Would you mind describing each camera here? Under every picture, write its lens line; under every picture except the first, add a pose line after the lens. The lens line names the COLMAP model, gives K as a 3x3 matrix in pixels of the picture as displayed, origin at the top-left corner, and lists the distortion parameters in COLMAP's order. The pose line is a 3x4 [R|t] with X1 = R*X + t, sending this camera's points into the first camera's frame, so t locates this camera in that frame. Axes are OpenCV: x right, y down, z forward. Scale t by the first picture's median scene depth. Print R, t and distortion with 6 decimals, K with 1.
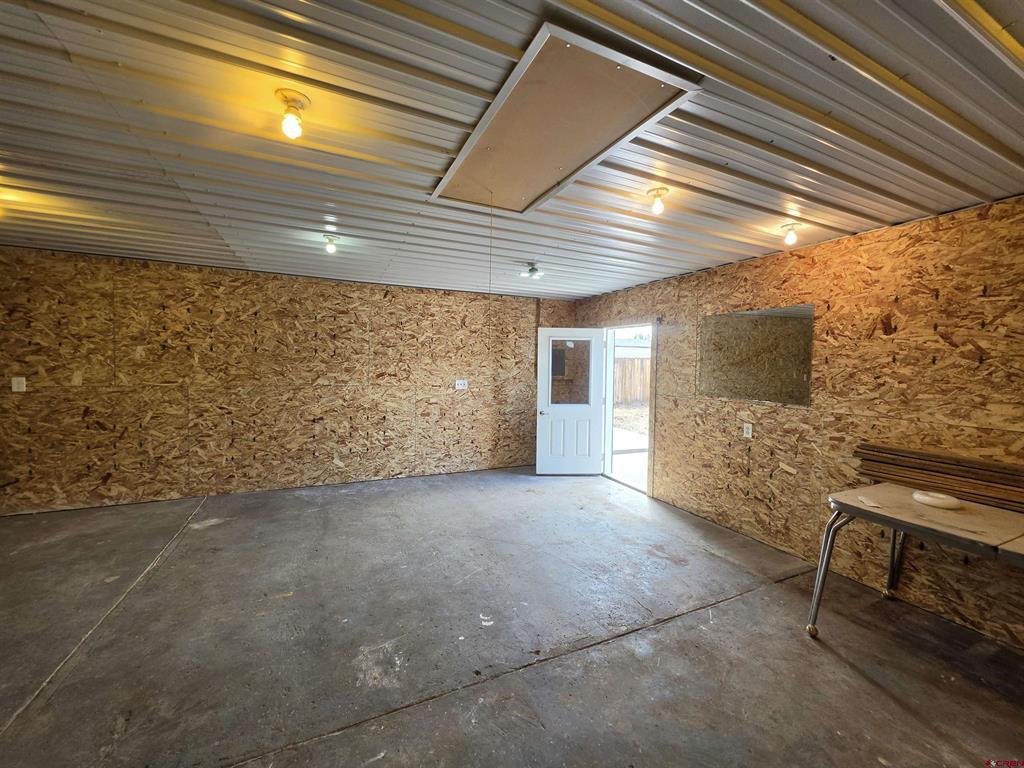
lens RADIAL K [[419.1, 0, 515.3], [0, 419.1, 384.8], [0, 0, 1]] dist [0.004087, 0.000320]
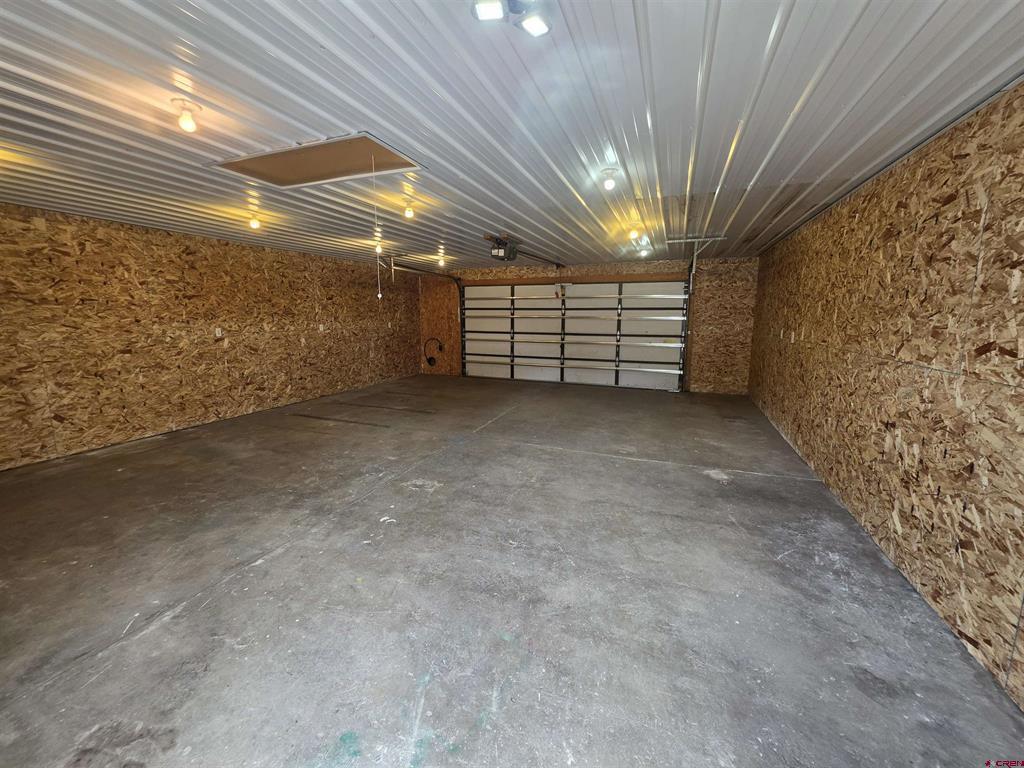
lens RADIAL K [[419.1, 0, 517.6], [0, 419.1, 381.2], [0, 0, 1]] dist [0.004087, 0.000320]
pose [[-0.726359, 0.084309, -0.682125, 0.232369], [-0.059100, 0.981111, 0.184195, -0.042118], [0.684770, 0.174105, -0.707656, 1.052236]]
